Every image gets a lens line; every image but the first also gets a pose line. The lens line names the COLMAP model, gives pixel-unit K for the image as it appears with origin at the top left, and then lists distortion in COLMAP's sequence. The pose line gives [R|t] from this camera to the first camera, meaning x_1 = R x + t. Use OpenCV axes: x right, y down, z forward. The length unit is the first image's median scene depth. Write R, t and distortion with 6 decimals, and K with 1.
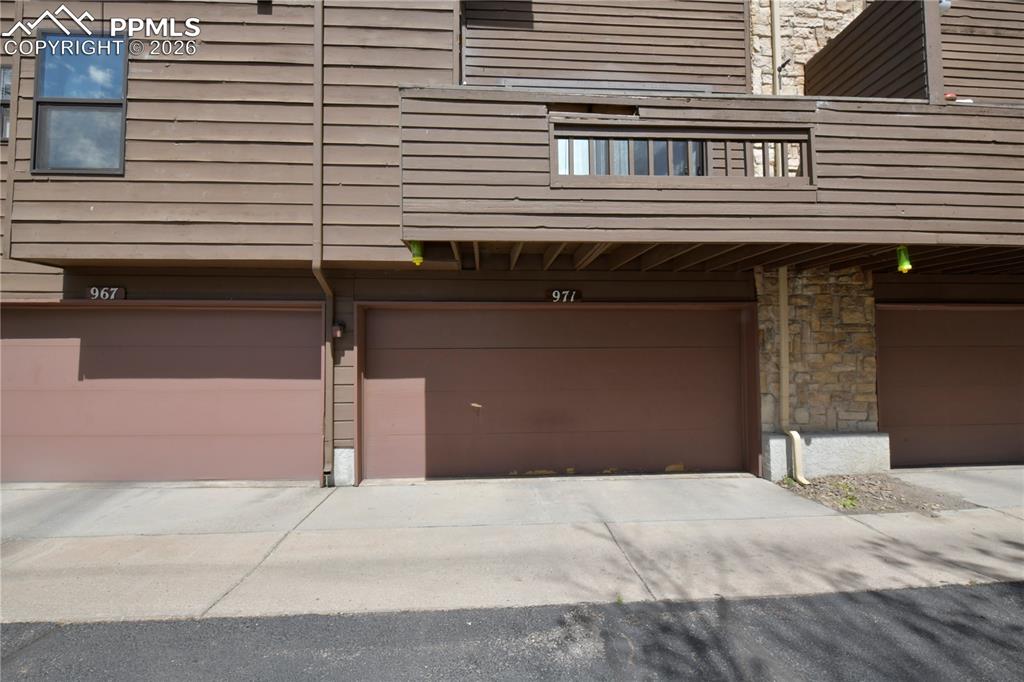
lens RADIAL K [[418.3, 0, 512.0], [0, 418.3, 341.0], [0, 0, 1]] dist [-0.003191, -0.000441]
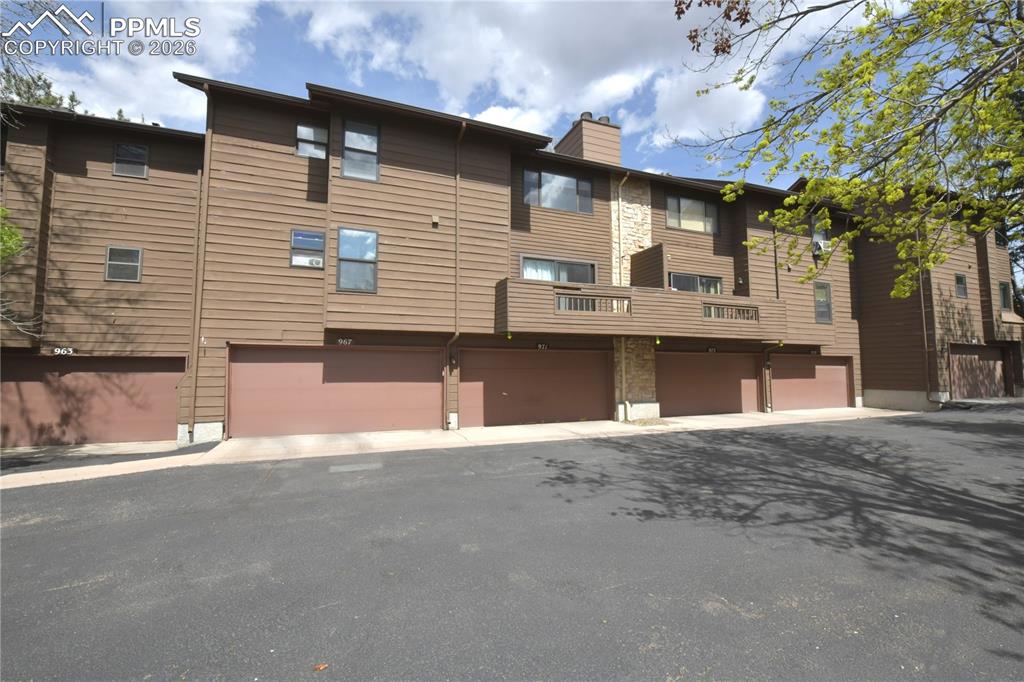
lens RADIAL K [[418.3, 0, 512.0], [0, 418.3, 341.0], [0, 0, 1]] dist [-0.003191, -0.000441]
pose [[0.951686, 0.024588, 0.306086, -0.773352], [-0.011439, 0.998936, -0.044680, -0.030927], [-0.306859, 0.039020, 0.950955, -1.213019]]
